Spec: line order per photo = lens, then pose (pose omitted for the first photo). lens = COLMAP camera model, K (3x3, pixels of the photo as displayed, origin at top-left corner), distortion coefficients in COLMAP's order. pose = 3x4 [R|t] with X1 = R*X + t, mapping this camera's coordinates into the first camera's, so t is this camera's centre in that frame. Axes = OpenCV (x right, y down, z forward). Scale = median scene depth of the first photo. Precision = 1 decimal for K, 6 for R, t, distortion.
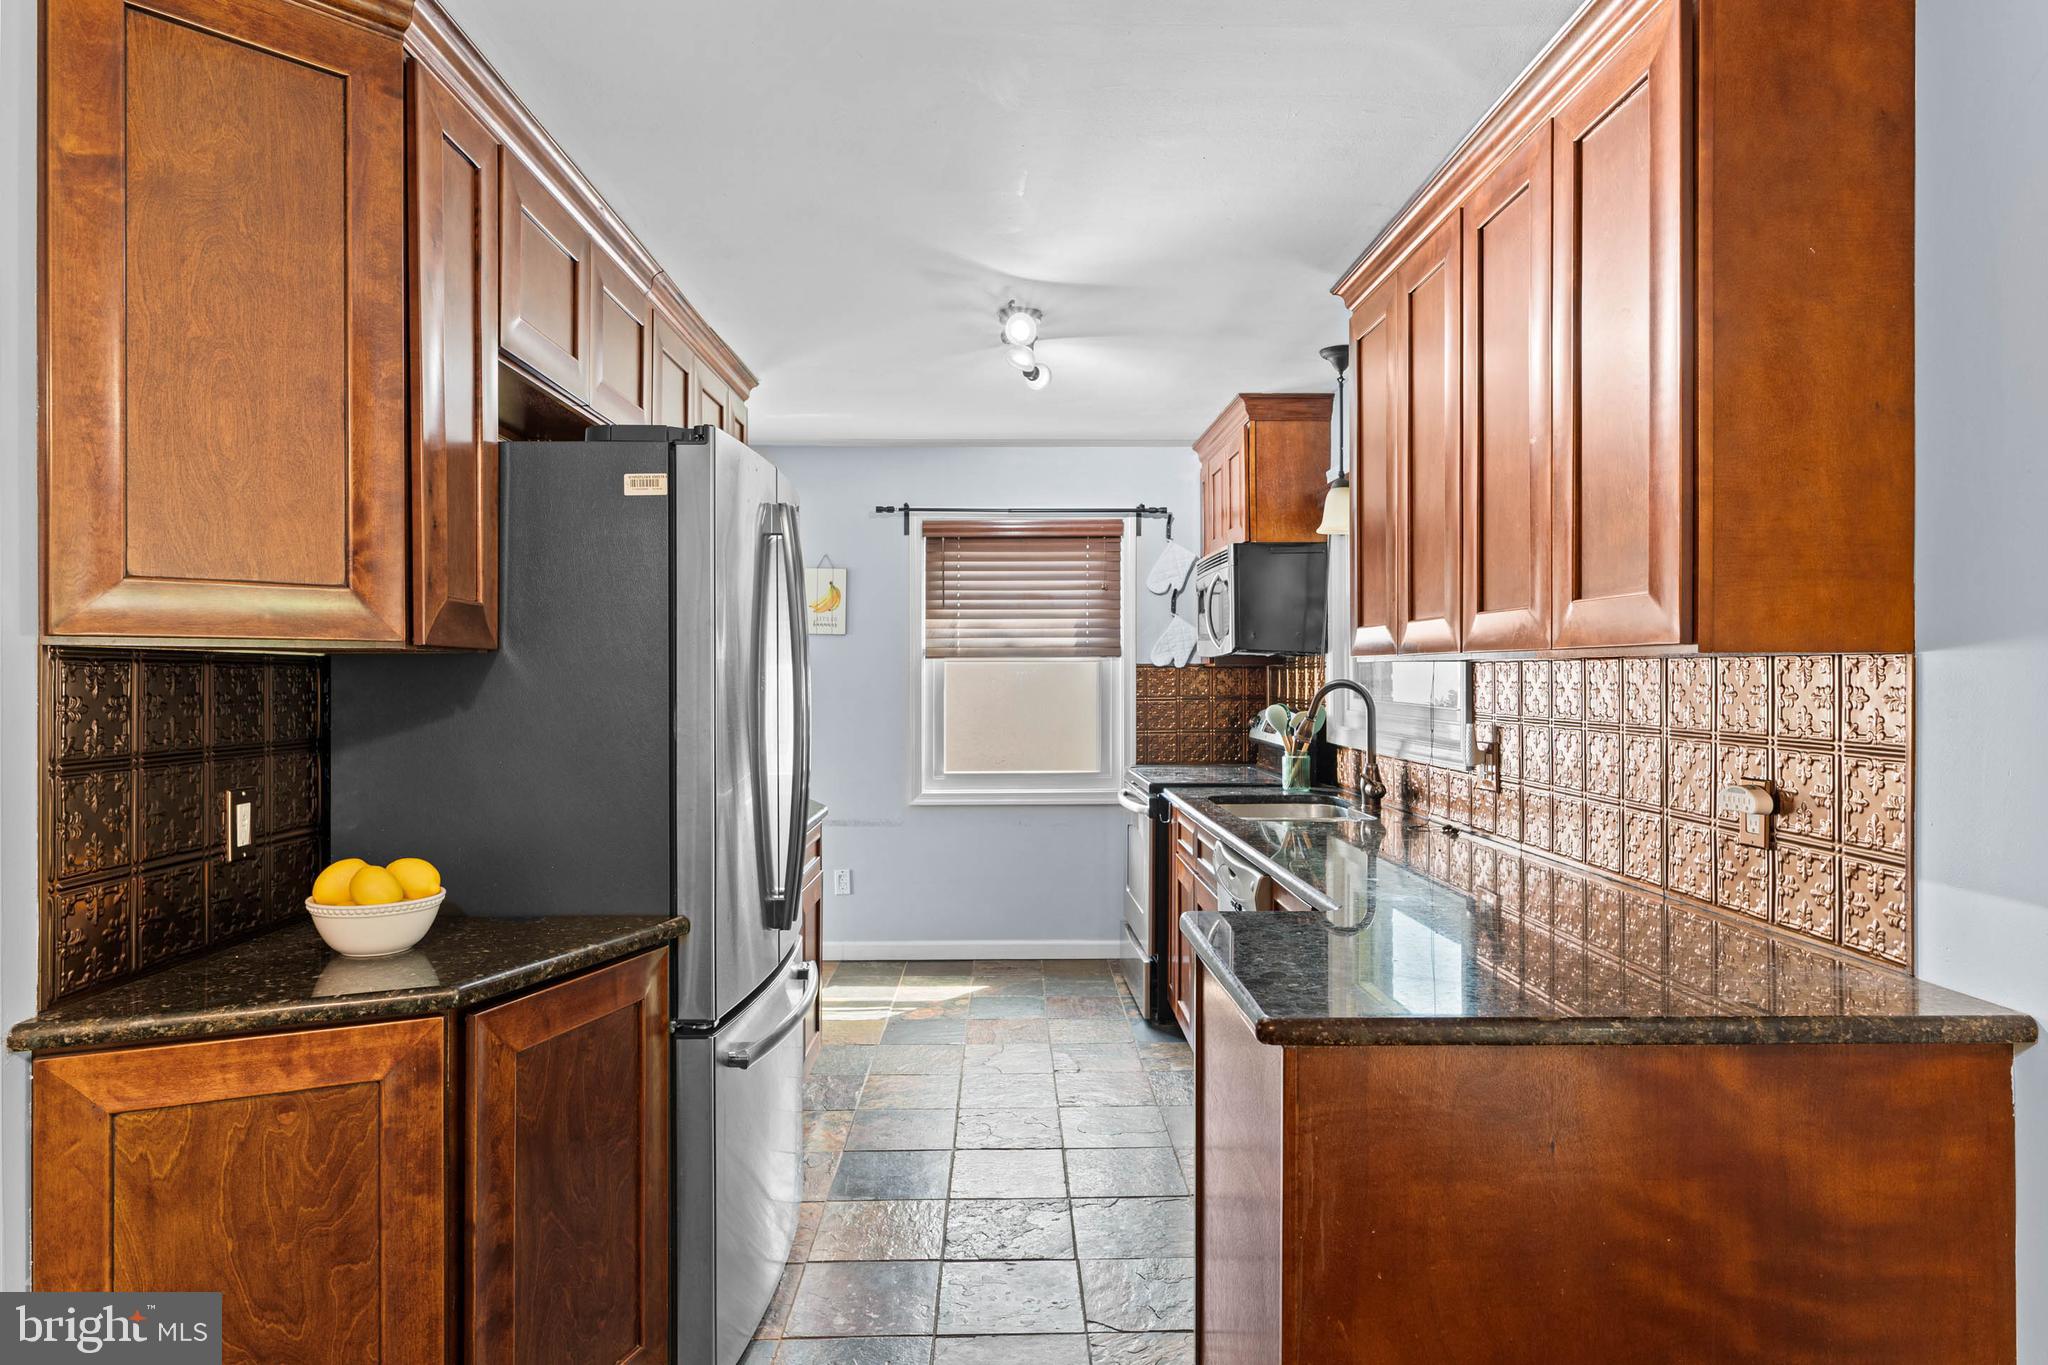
lens RADIAL K [[1184.5, 0, 1024.4], [0, 1184.5, 678.1], [0, 0, 1]] dist [0.005390, 0.001384]
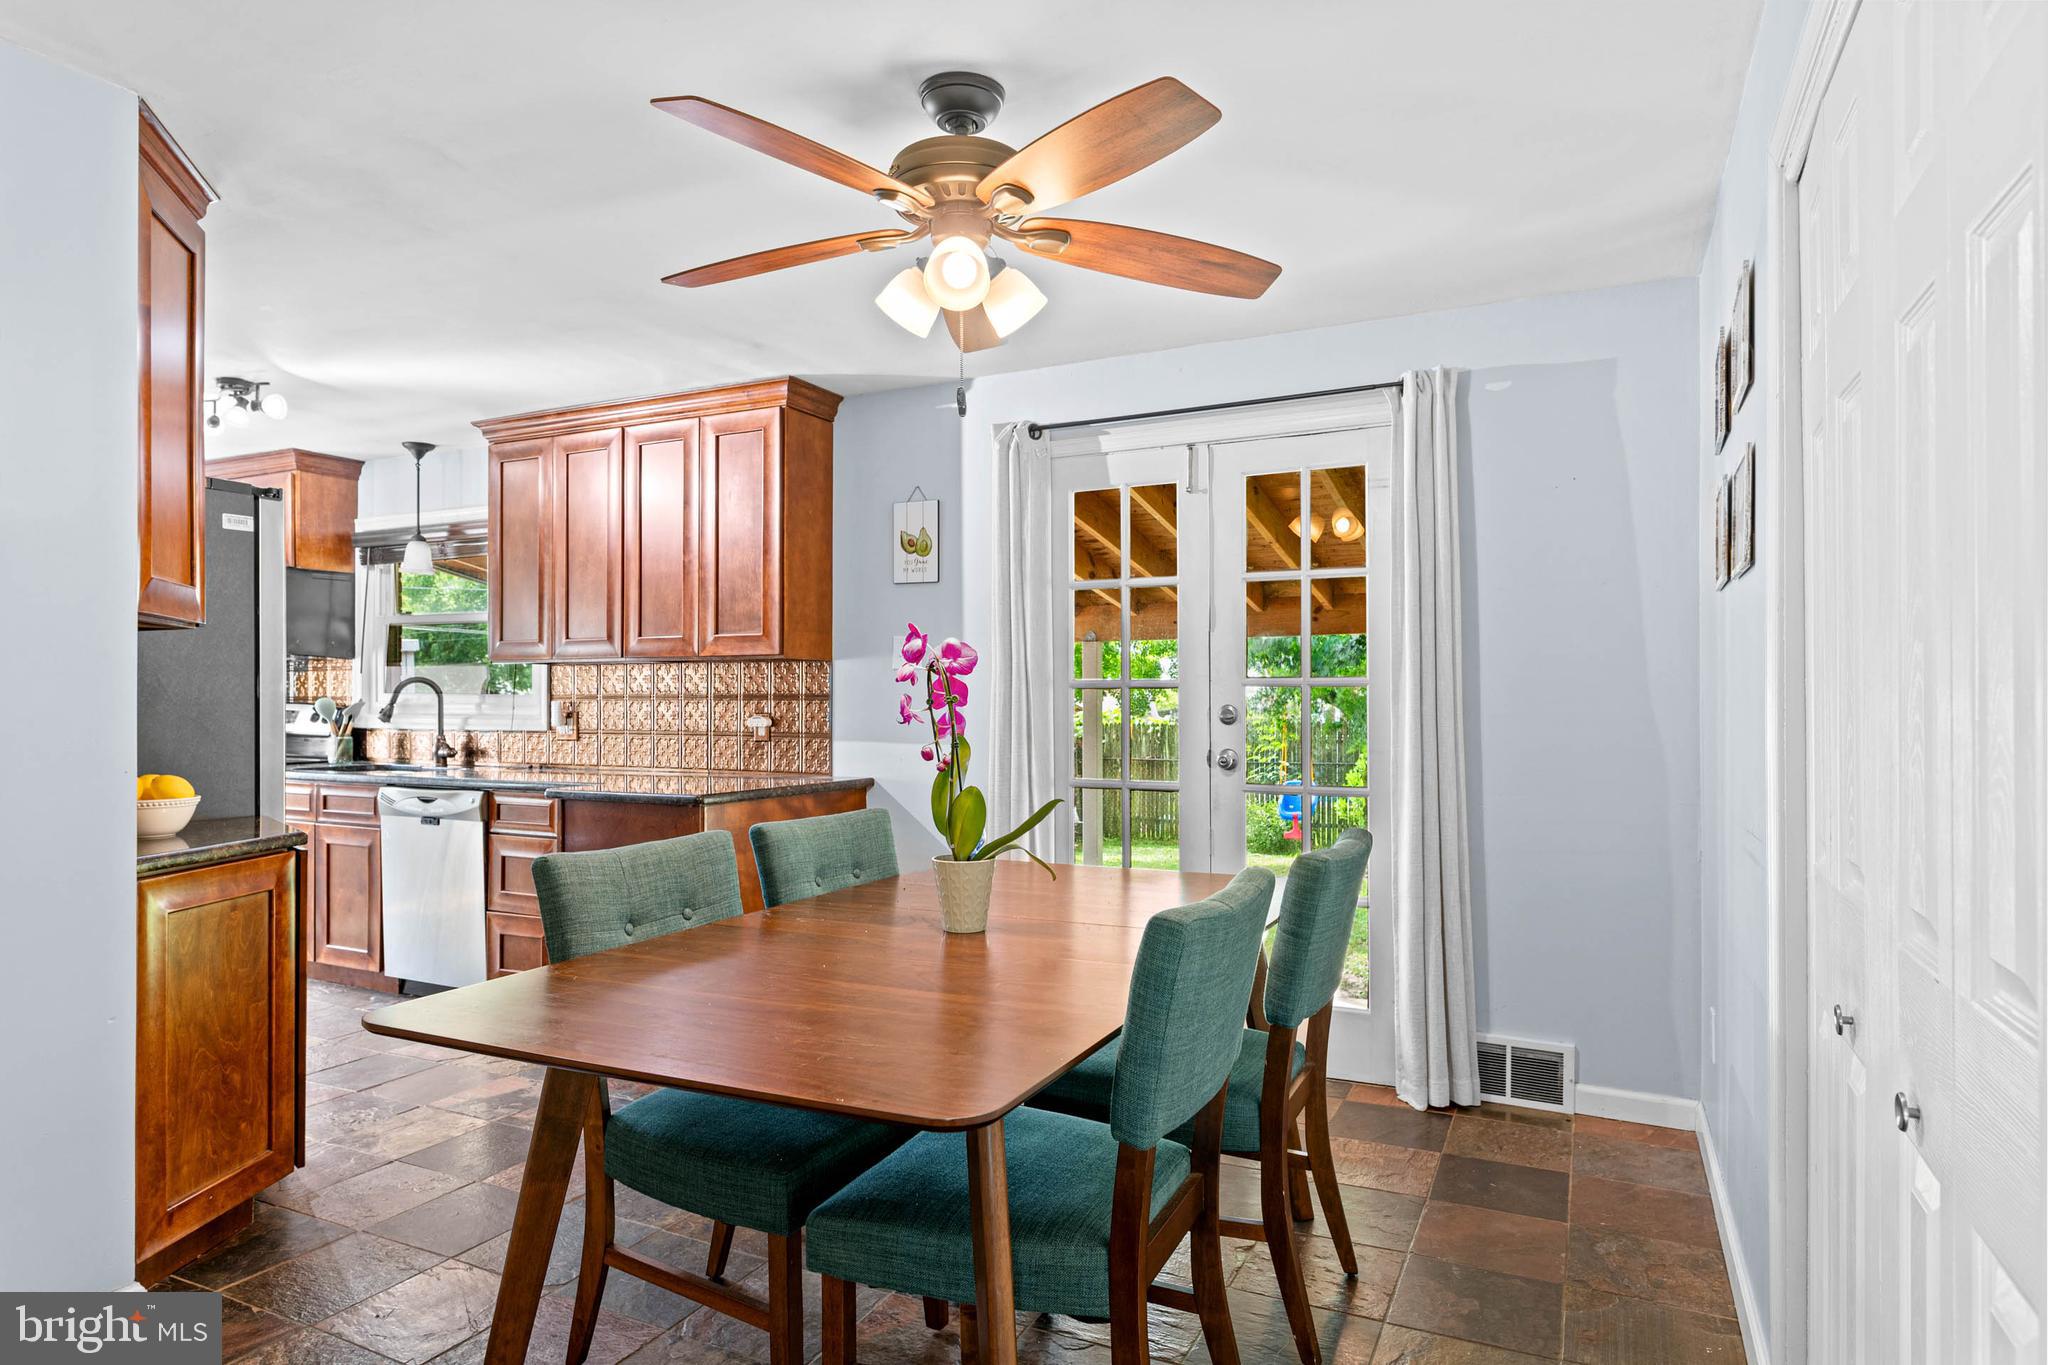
lens RADIAL K [[1184.5, 0, 1033.0], [0, 1184.5, 687.9], [0, 0, 1]] dist [0.005390, 0.001384]
pose [[0.459928, 0.010248, 0.887897, -0.536033], [0.002601, 0.999914, -0.012889, 0.028461], [-0.887952, 0.008238, 0.459861, -0.248682]]
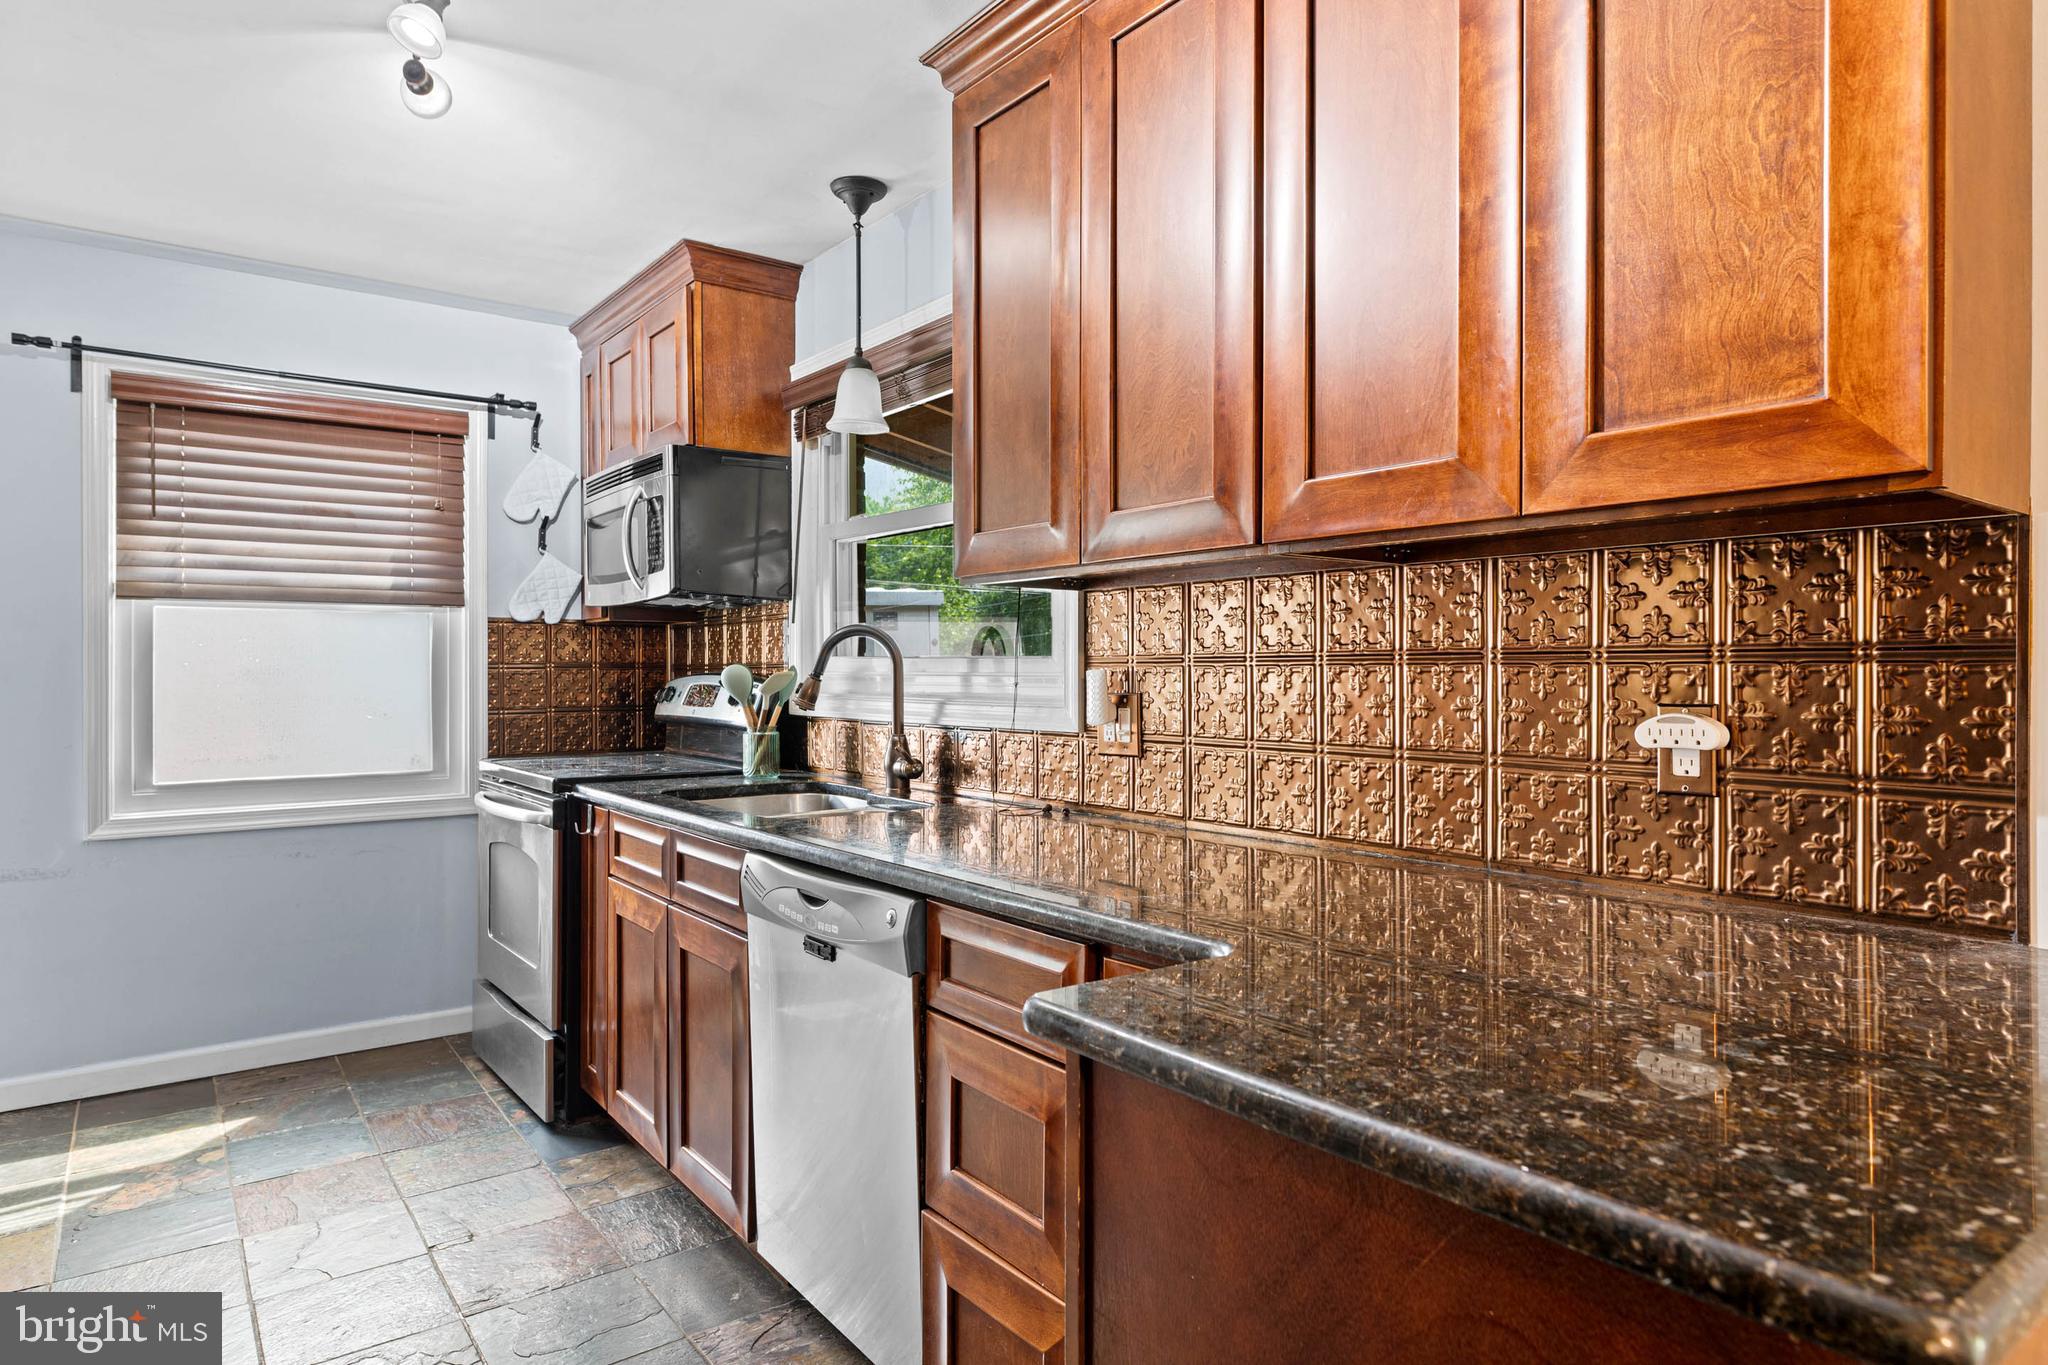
lens RADIAL K [[1184.5, 0, 1015.5], [0, 1184.5, 678.4], [0, 0, 1]] dist [0.005390, 0.001384]
pose [[0.813076, -0.000646, 0.582157, -0.074267], [0.000529, 1.000000, 0.000372, 0.029012], [-0.582157, 0.000005, 0.813076, 0.271426]]
